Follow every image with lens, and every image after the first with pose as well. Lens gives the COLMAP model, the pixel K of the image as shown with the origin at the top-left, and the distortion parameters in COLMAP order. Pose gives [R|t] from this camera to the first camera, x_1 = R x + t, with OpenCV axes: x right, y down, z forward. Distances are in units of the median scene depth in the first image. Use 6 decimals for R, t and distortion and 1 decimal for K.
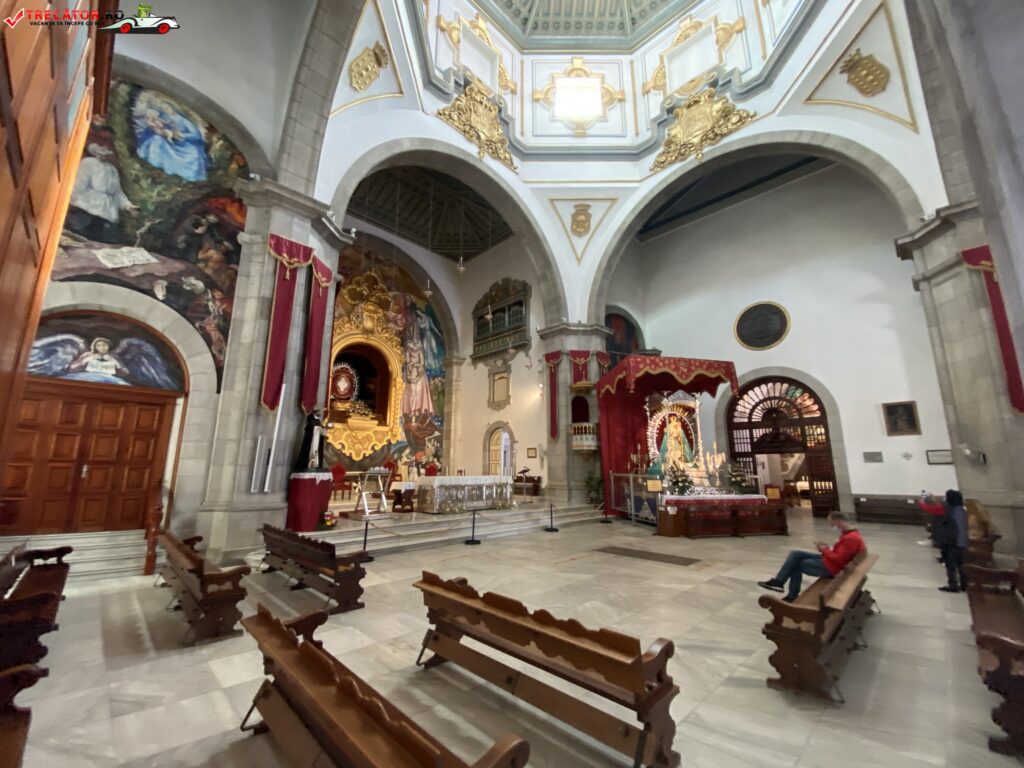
lens RADIAL K [[411.4, 0, 512.0], [0, 411.4, 384.0], [0, 0, 1]] dist [0.054179, -0.039852]
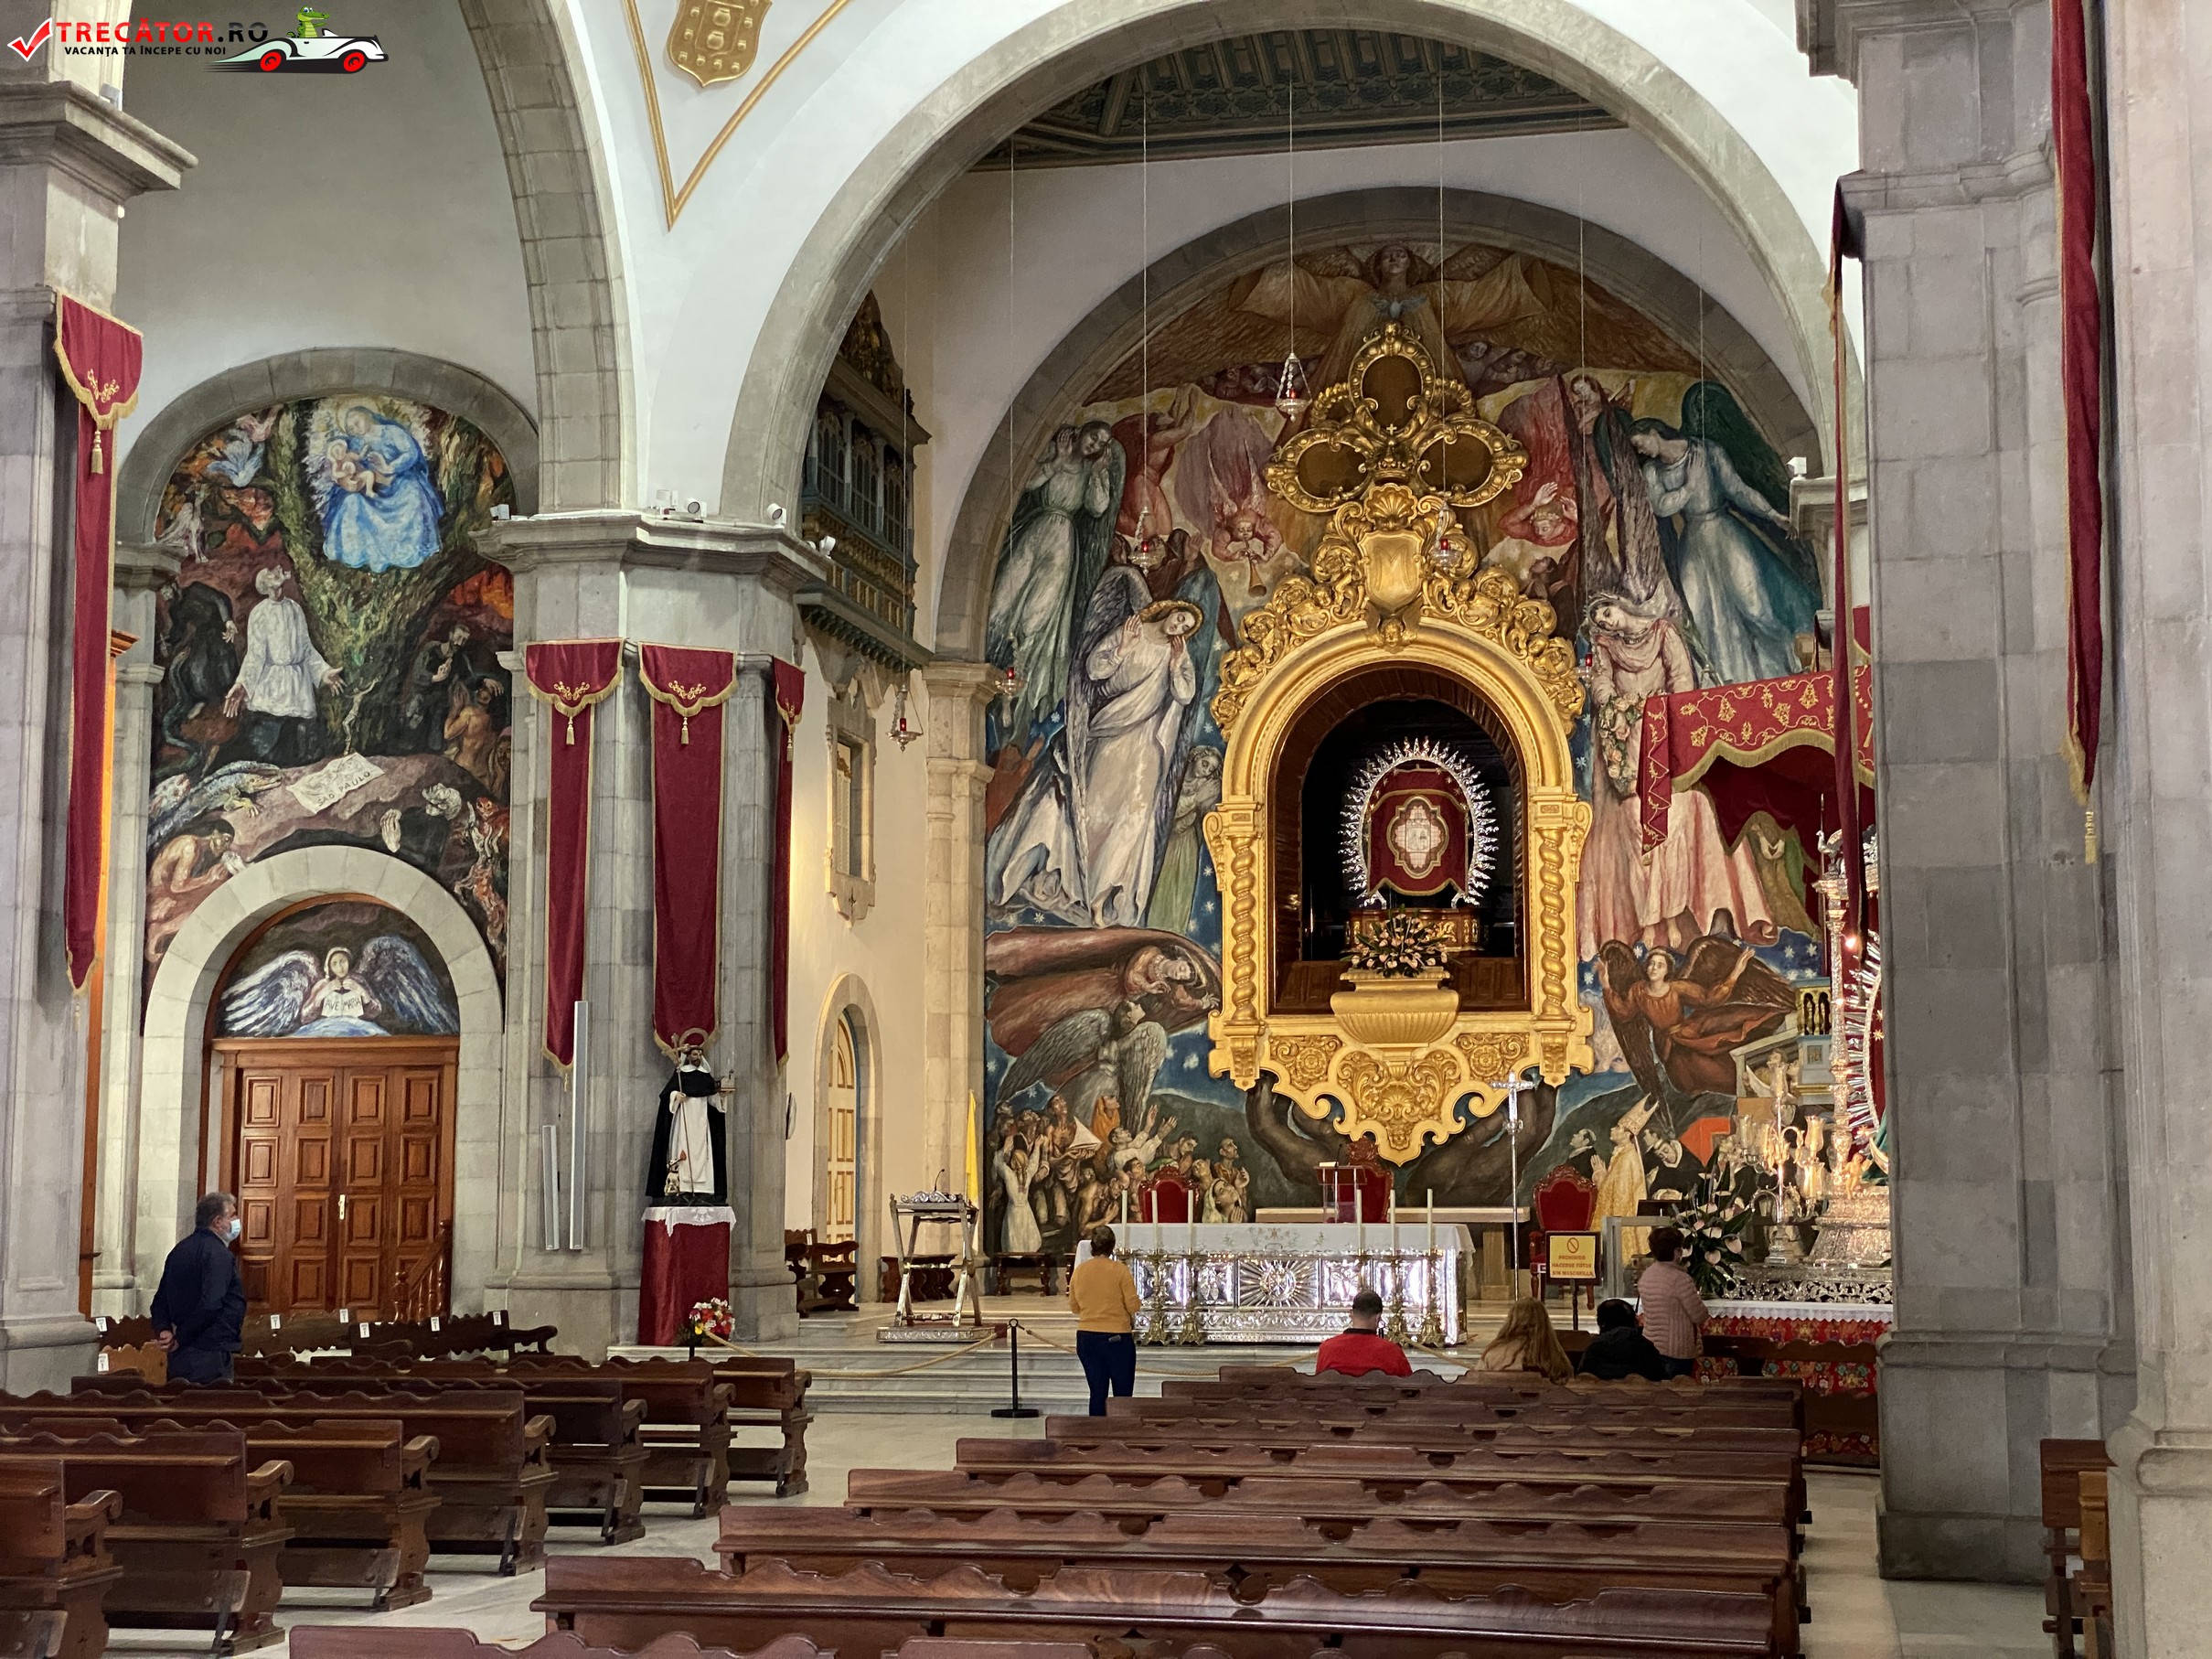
lens RADIAL K [[3274.3, 0, 1111.3], [0, 3274.3, 788.6], [0, 0, 1]] dist [0.131224, -0.239746]
pose [[0.552614, -0.106947, -0.826547, 2.526654], [0.171660, 0.985075, -0.012690, -0.077384], [0.815568, -0.134872, 0.562724, -0.408272]]
